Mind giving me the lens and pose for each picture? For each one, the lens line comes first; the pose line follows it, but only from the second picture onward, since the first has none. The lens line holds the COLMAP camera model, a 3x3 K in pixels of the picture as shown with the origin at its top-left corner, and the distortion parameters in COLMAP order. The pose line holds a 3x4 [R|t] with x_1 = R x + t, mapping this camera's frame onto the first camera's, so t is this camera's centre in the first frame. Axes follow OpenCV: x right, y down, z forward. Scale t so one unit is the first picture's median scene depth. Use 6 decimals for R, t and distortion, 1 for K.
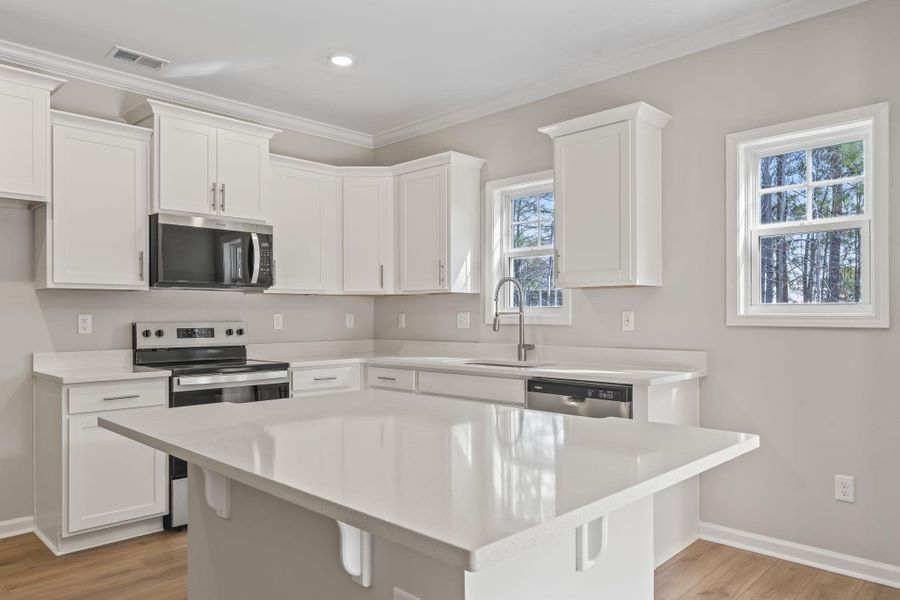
lens RADIAL K [[625.6, 0, 450.0], [0, 625.6, 300.0], [0, 0, 1]] dist [-0.000152, 0.000672]
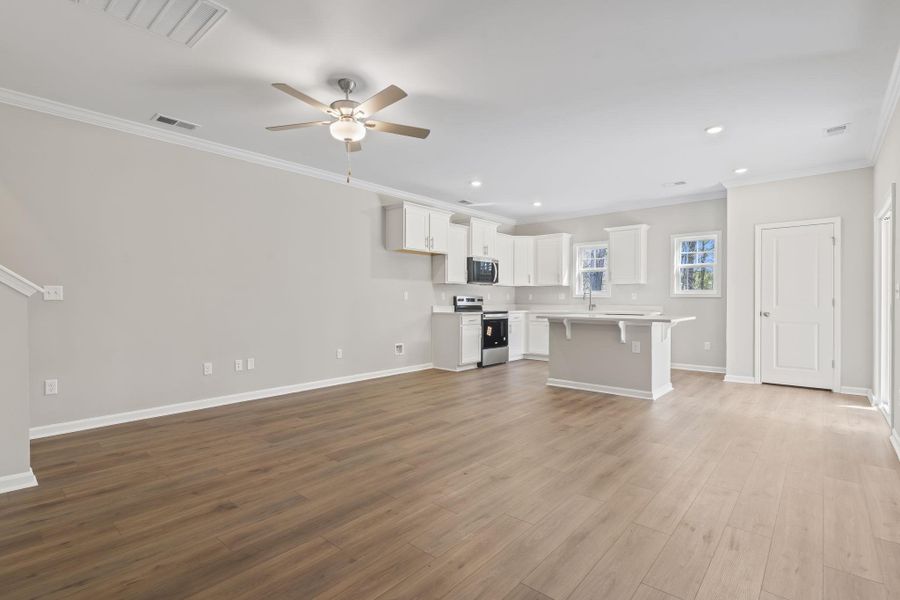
lens RADIAL K [[434.5, 0, 447.4], [0, 434.5, 303.4], [0, 0, 1]] dist [-0.000169, -0.000037]
pose [[0.998079, 0.004407, 0.061797, -0.687855], [-0.006368, 0.999481, 0.031575, 0.009099], [-0.061626, -0.031908, 0.997589, -0.939070]]
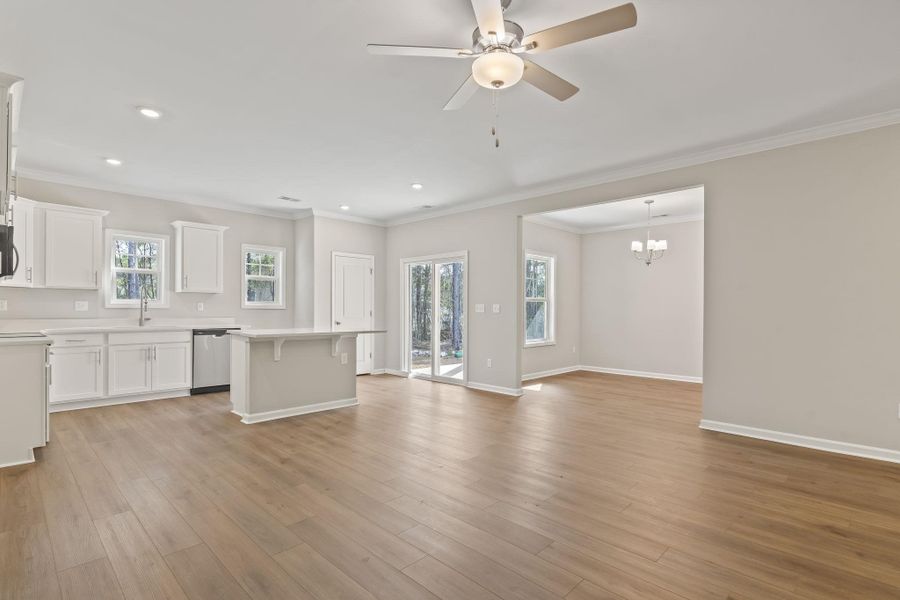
lens RADIAL K [[444.6, 0, 448.1], [0, 444.6, 311.4], [0, 0, 1]] dist [0.001668, 0.000024]
pose [[-0.016533, -0.002615, 0.999860, -1.457885], [-0.031275, 0.999509, 0.002097, 0.017226], [-0.999374, -0.031236, -0.016606, 0.048473]]
